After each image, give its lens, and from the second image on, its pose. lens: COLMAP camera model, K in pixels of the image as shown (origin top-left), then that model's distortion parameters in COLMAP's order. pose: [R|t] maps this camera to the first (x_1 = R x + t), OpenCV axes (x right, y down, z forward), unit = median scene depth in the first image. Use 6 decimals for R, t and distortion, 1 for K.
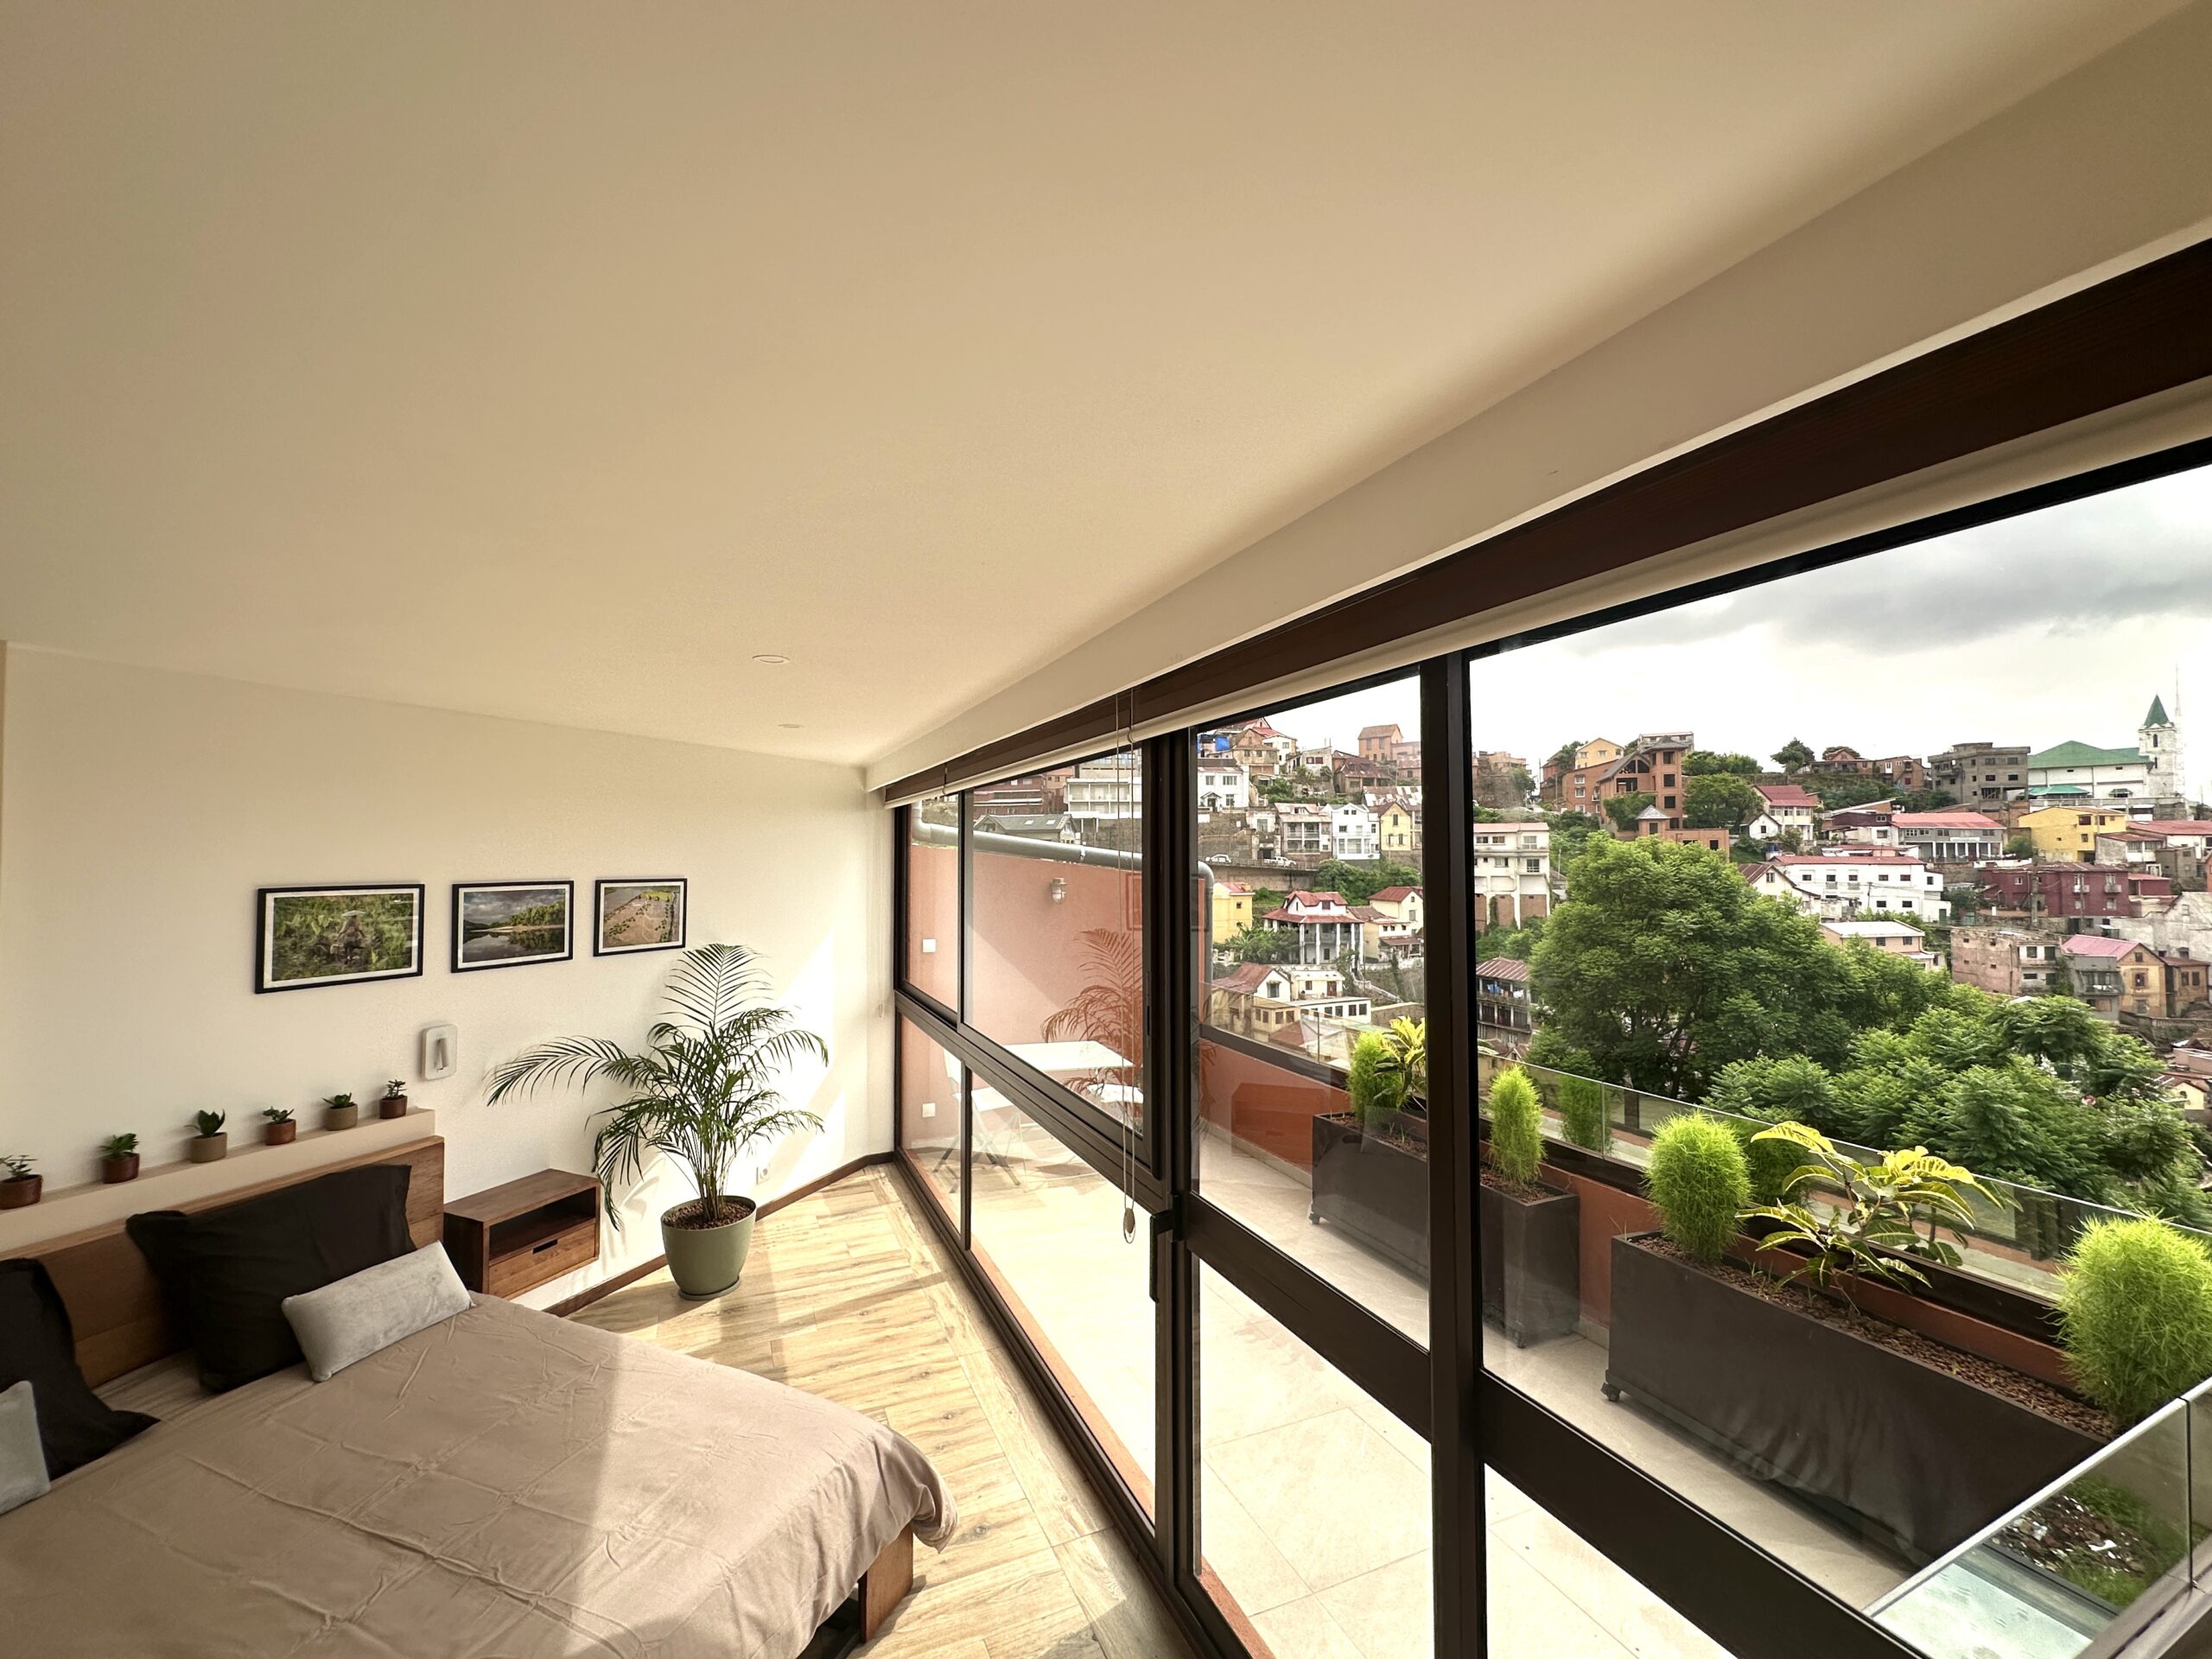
lens RADIAL K [[890.4, 0, 1113.6], [0, 890.4, 831.7], [0, 0, 1]] dist [0.001941, 0.000579]
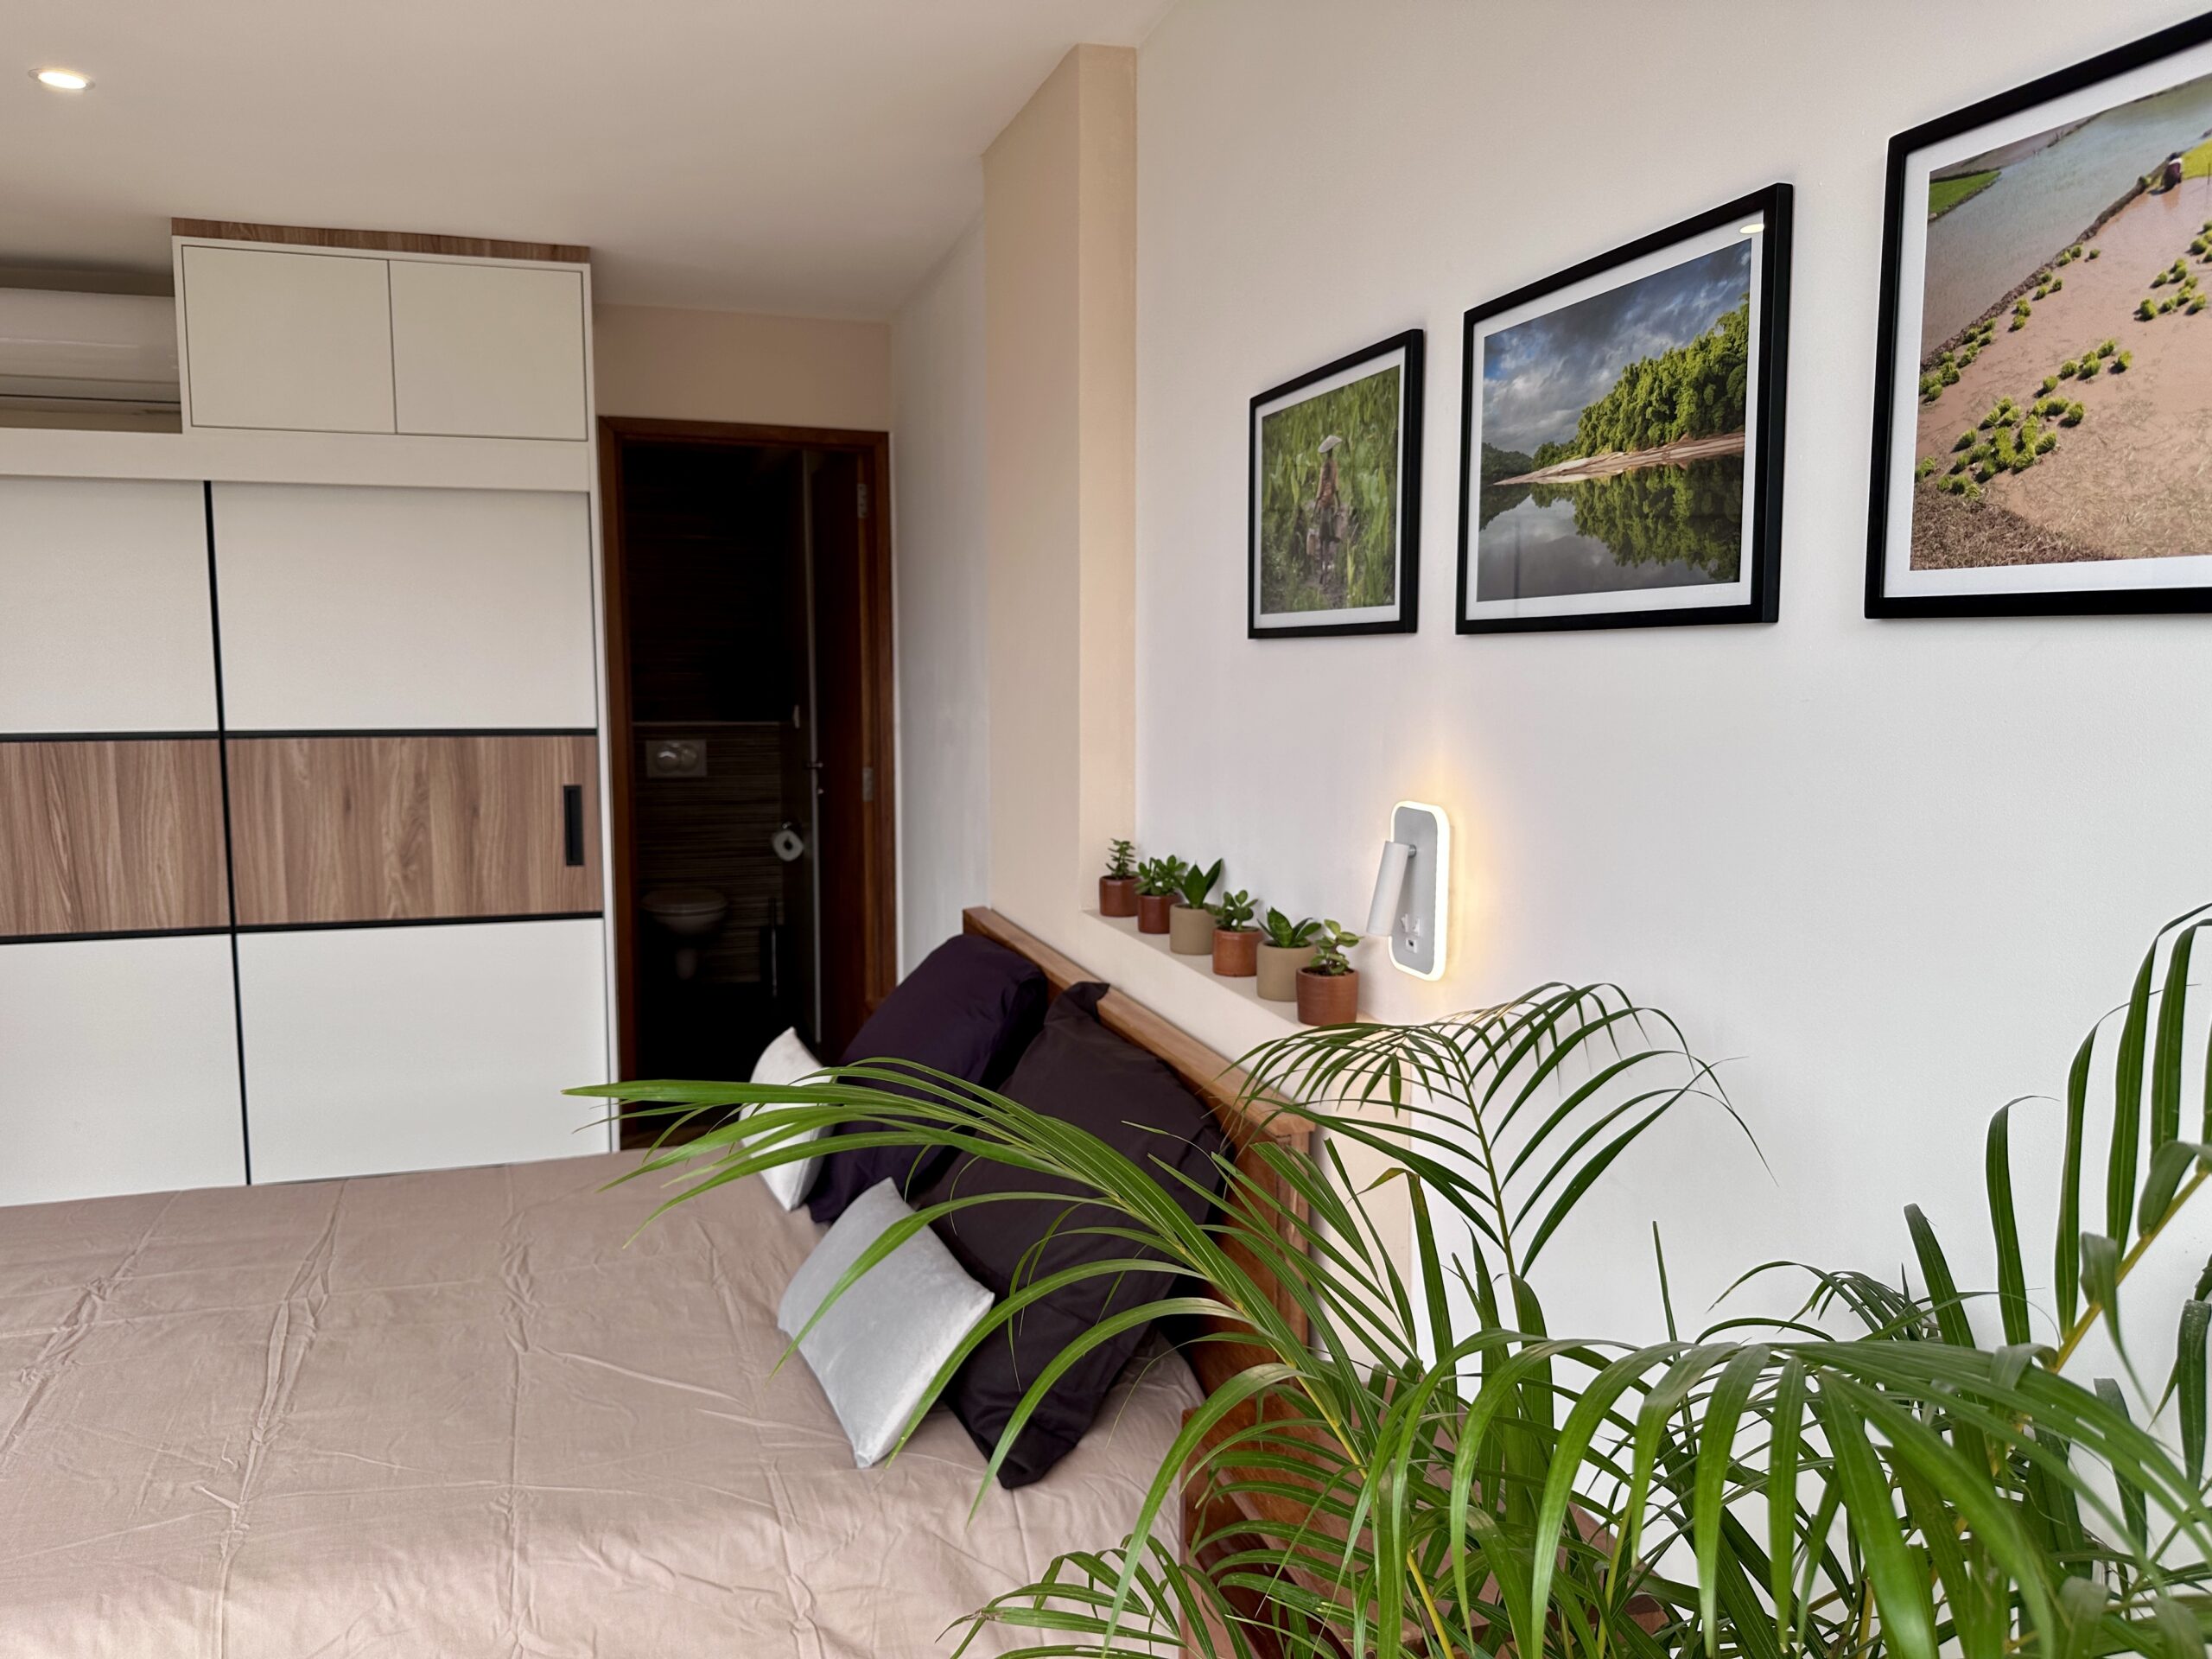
lens RADIAL K [[1547.4, 0, 1098.6], [0, 1547.4, 833.9], [0, 0, 1]] dist [0.034693, -0.039214]
pose [[-0.740630, 0.079126, -0.667238, -0.031893], [0.022394, 0.995397, 0.093185, 0.017295], [0.671540, 0.054073, -0.738992, 0.129147]]
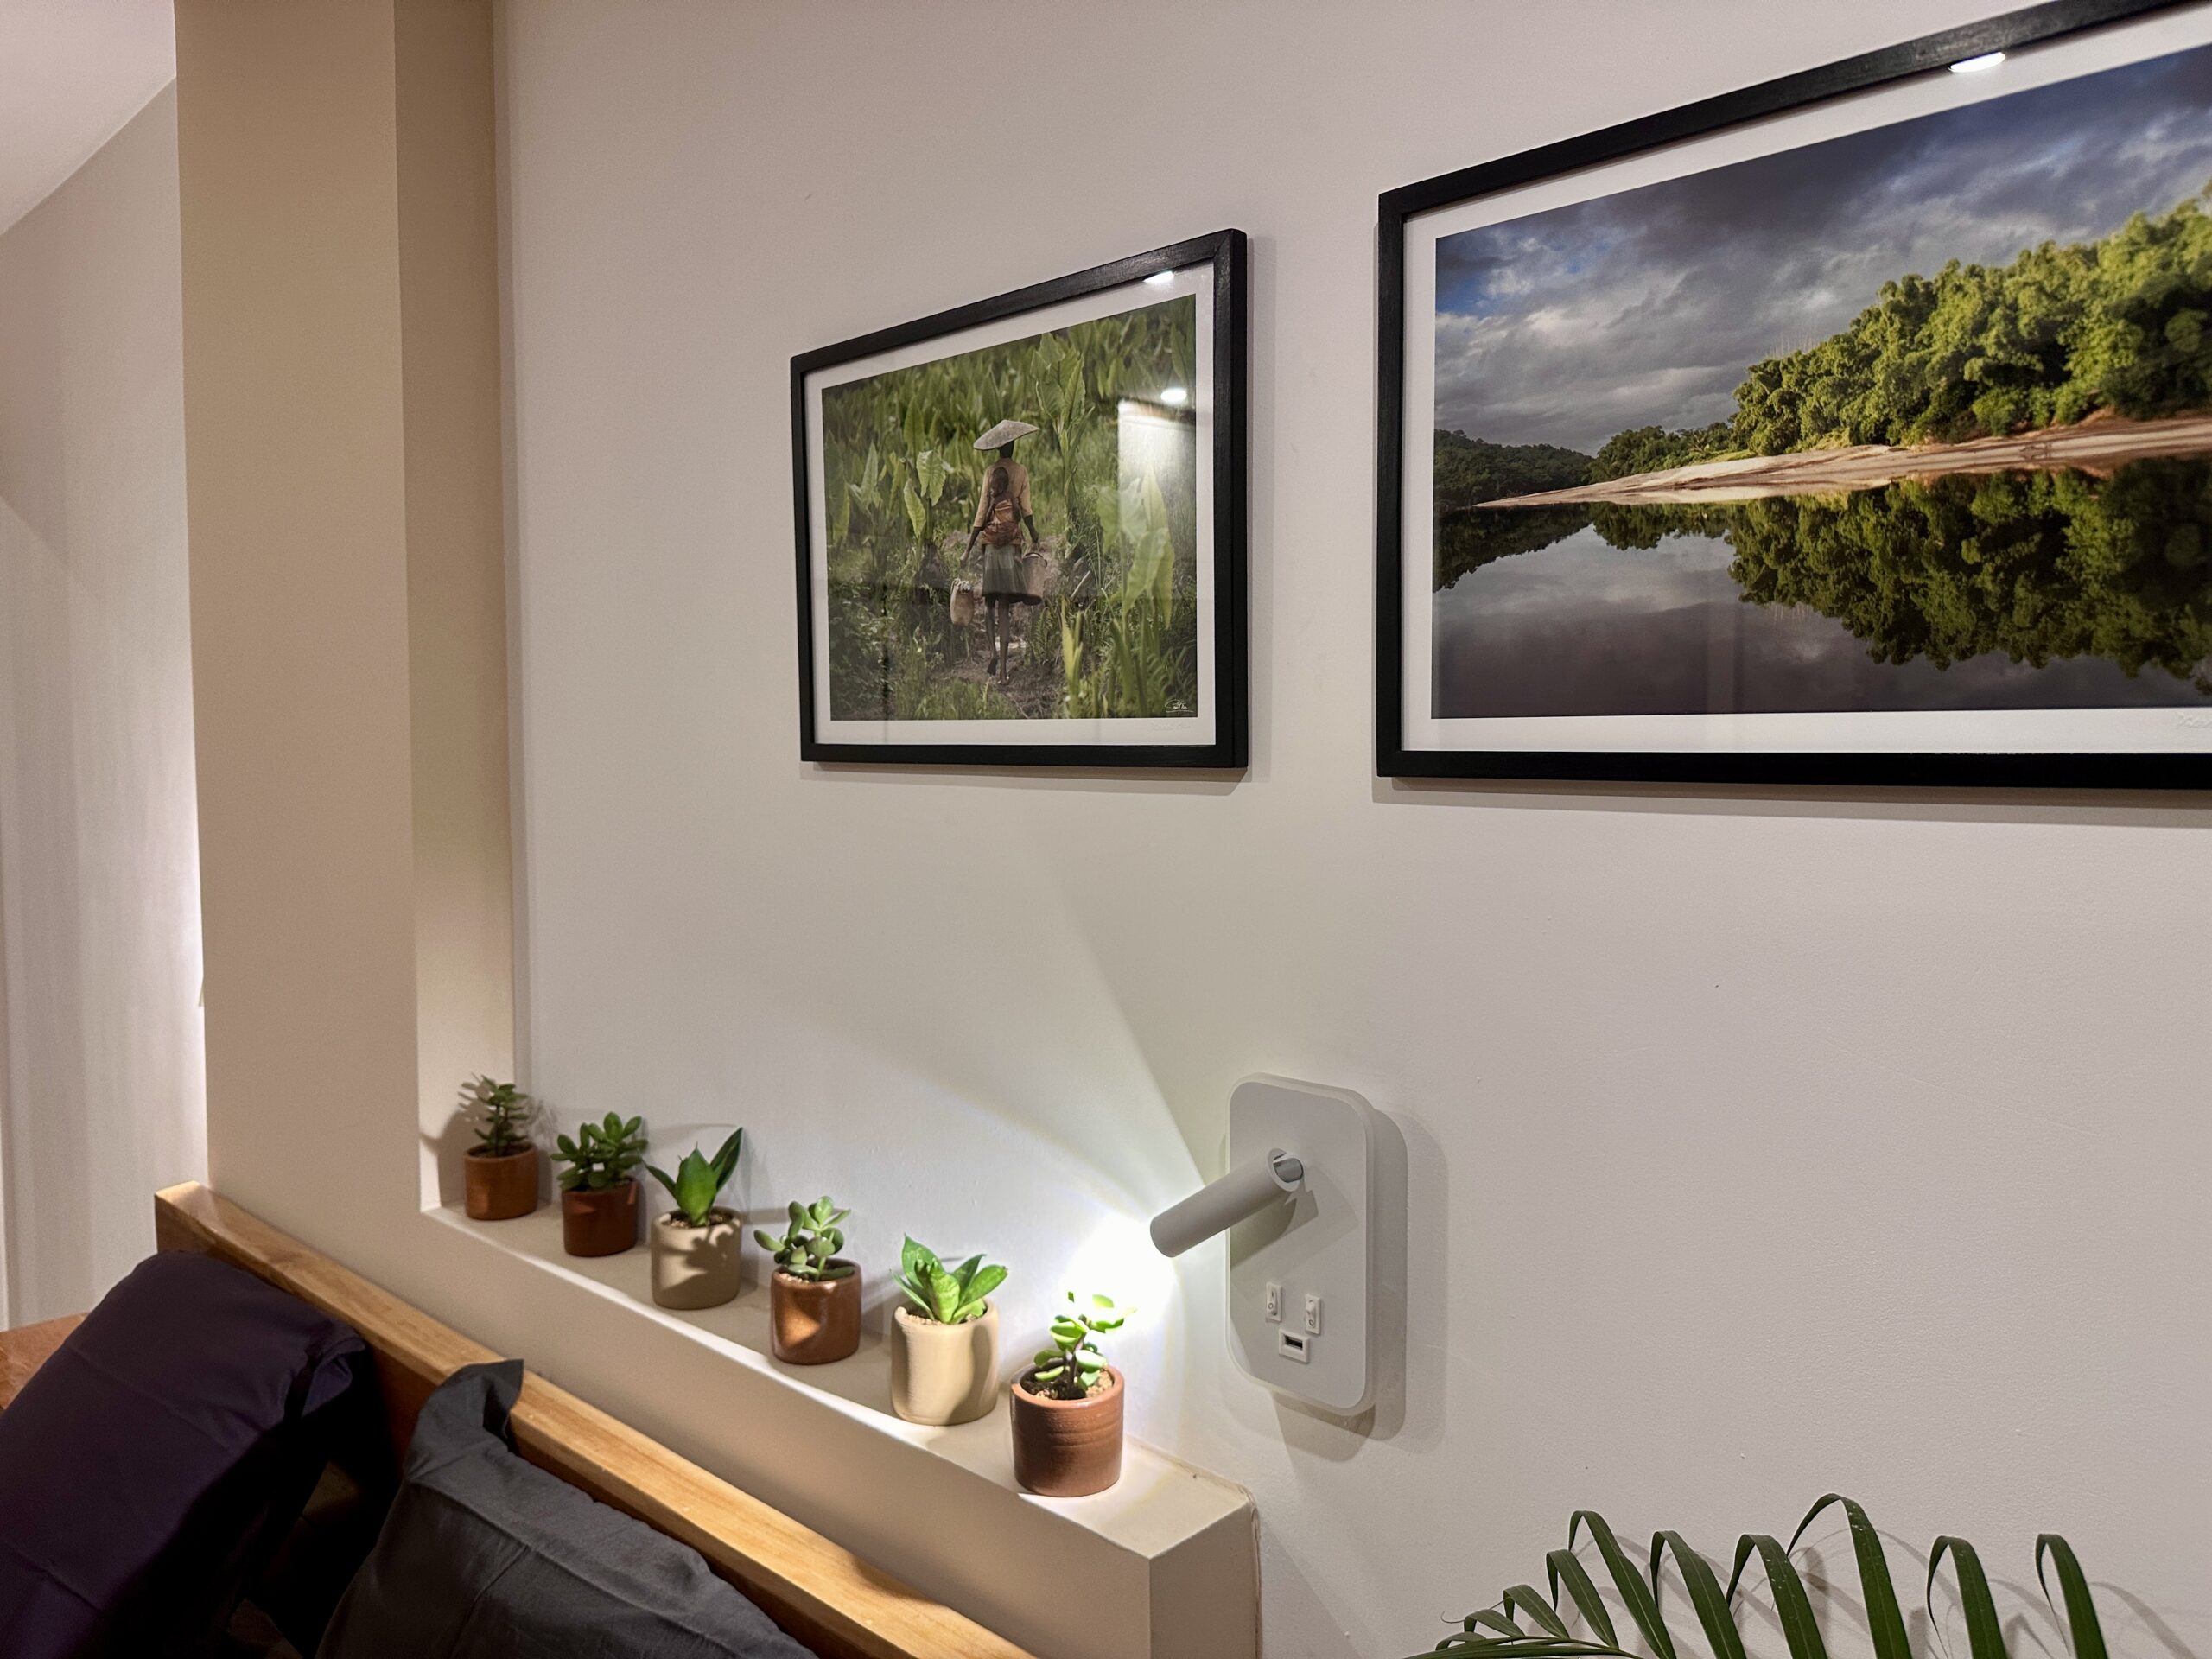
lens RADIAL K [[1547.4, 0, 1108.4], [0, 1547.4, 821.2], [0, 0, 1]] dist [0.034693, -0.039214]
pose [[-0.313919, 0.048091, -0.948231, -0.046775], [0.023966, 0.998800, 0.042722, 0.015329], [0.949147, -0.009314, -0.314694, 0.103892]]
